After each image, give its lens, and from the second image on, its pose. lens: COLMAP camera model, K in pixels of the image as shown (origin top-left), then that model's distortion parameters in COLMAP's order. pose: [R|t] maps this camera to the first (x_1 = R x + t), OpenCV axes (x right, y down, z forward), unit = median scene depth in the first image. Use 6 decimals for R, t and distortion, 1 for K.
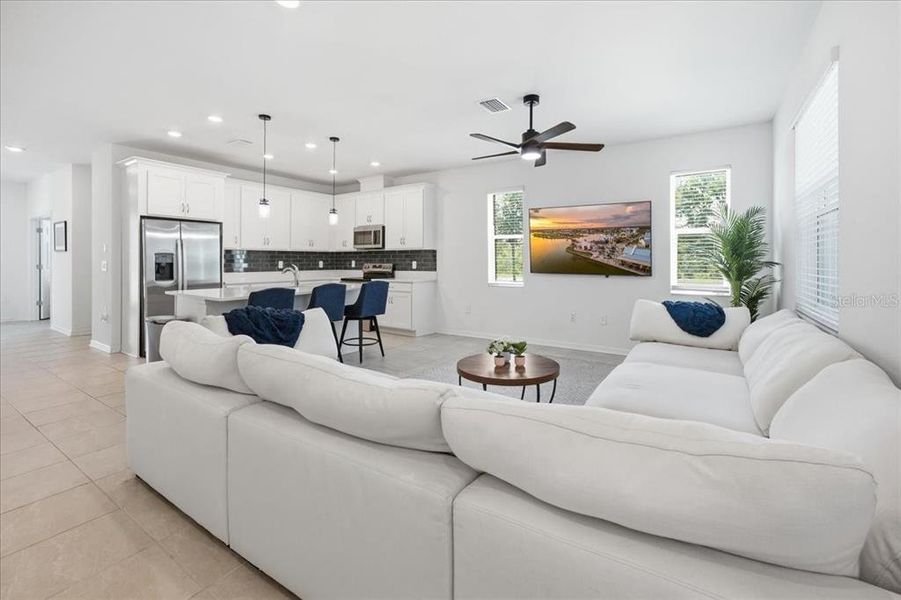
lens RADIAL K [[407.0, 0, 450.3], [0, 407.0, 256.6], [0, 0, 1]] dist [0.011660, 0.000133]
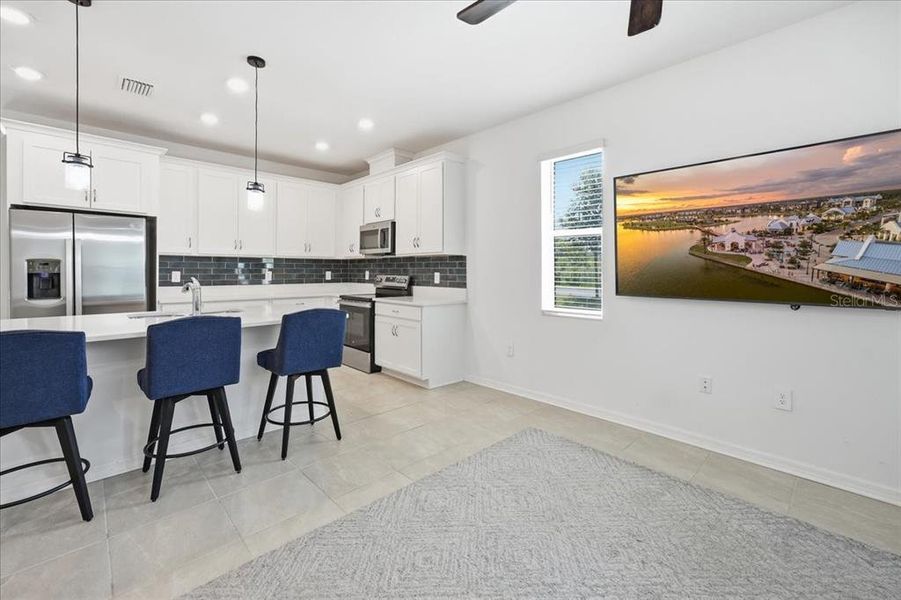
lens RADIAL K [[397.2, 0, 456.4], [0, 397.2, 268.9], [0, 0, 1]] dist [-0.000542, 0.000536]
pose [[0.976633, 0.000859, -0.214910, 0.101446], [-0.000111, 0.999994, 0.003493, 0.003848], [0.214912, -0.003387, 0.976628, 0.429412]]
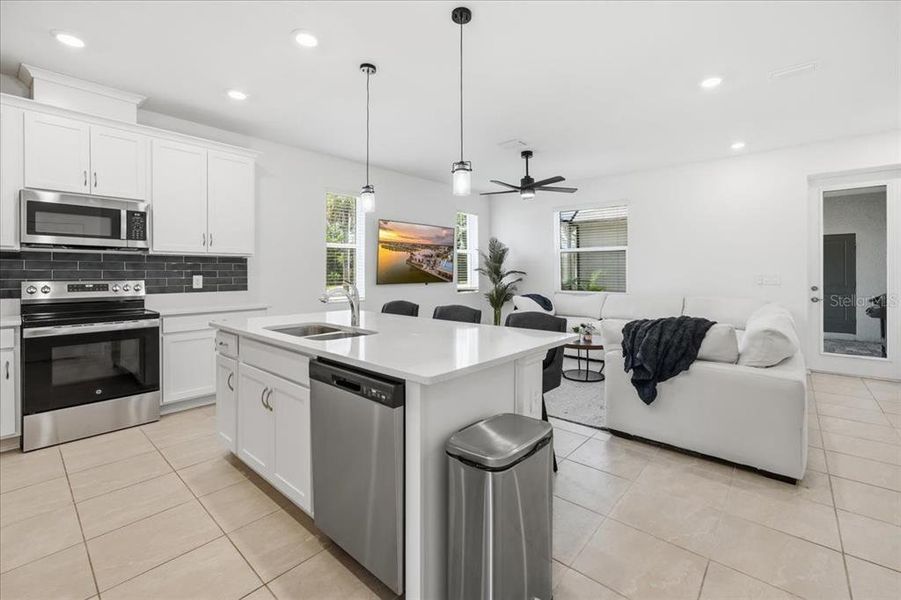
lens RADIAL K [[384.6, 0, 484.6], [0, 384.6, 265.6], [0, 0, 1]] dist [0.000205, 0.000061]
pose [[0.082312, 0.009122, 0.996565, -0.697188], [-0.003778, 0.999954, -0.008841, 0.002631], [-0.996599, -0.003038, 0.082342, 0.664104]]
